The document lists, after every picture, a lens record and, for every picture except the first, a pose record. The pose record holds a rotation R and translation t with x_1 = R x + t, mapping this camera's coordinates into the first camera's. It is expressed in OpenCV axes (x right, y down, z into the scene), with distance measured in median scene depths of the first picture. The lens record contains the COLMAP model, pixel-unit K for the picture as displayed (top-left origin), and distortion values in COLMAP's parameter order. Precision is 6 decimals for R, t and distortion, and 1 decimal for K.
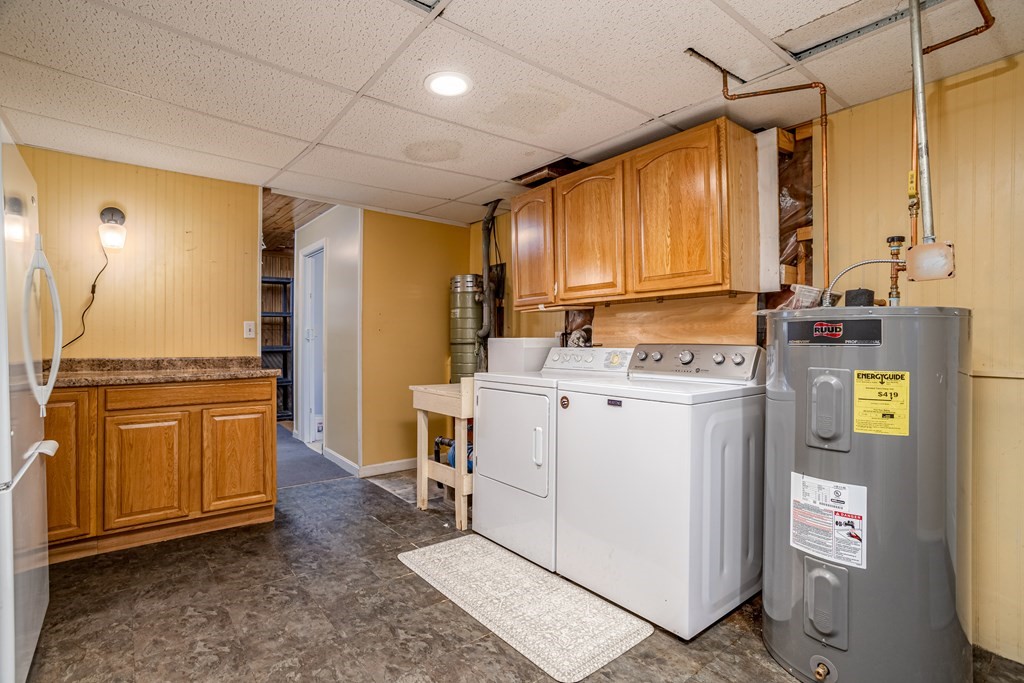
lens RADIAL K [[496.3, 0, 513.5], [0, 496.3, 337.7], [0, 0, 1]] dist [-0.055065, 0.033709]
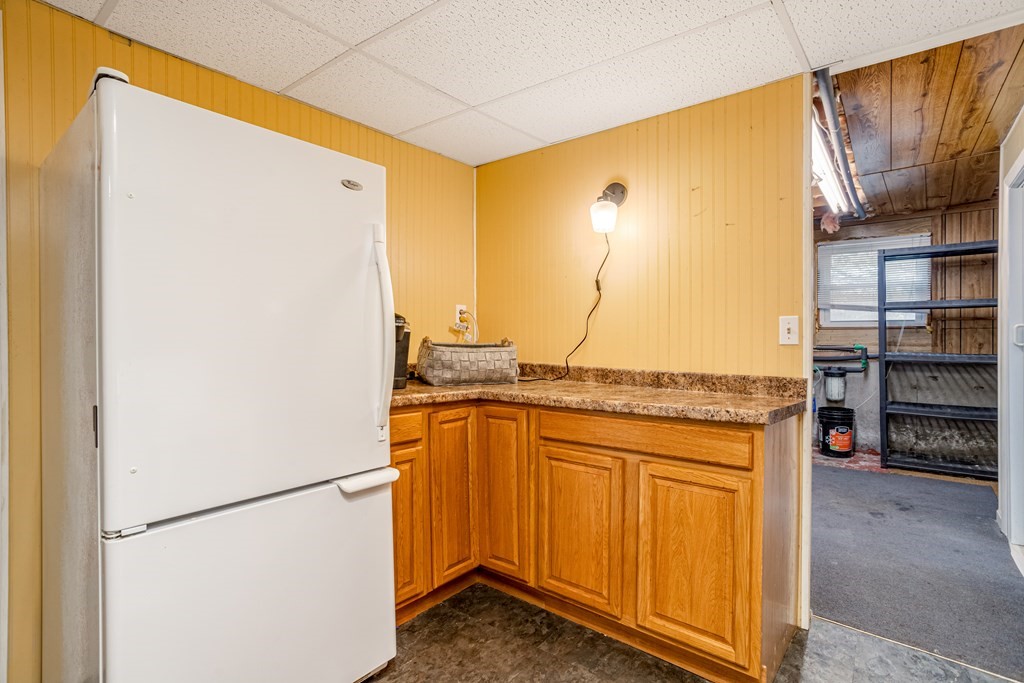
lens RADIAL K [[496.3, 0, 513.5], [0, 496.3, 337.7], [0, 0, 1]] dist [-0.055065, 0.033709]
pose [[0.206960, 0.001403, -0.978348, -0.056458], [0.001441, 0.999997, 0.001739, -0.011414], [0.978348, -0.001769, 0.206958, 0.709171]]
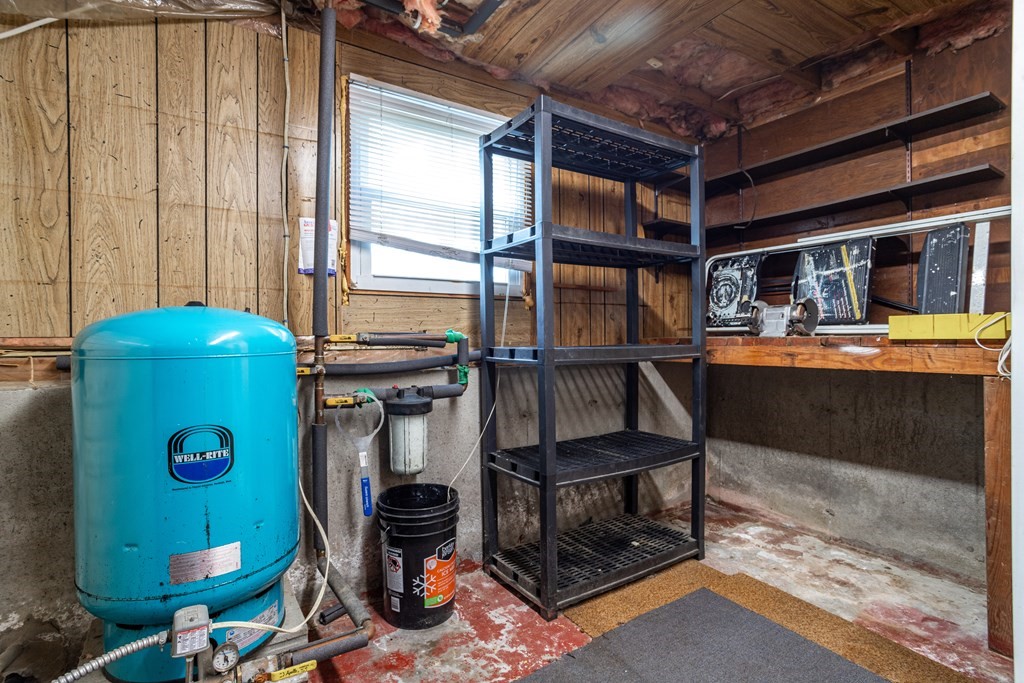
lens RADIAL K [[496.3, 0, 513.5], [0, 496.3, 337.7], [0, 0, 1]] dist [-0.055065, 0.033709]
pose [[0.992030, -0.012988, -0.125334, -0.530496], [0.013098, 0.999914, 0.000049, 0.004084], [0.125323, -0.001690, 0.992115, 1.024136]]
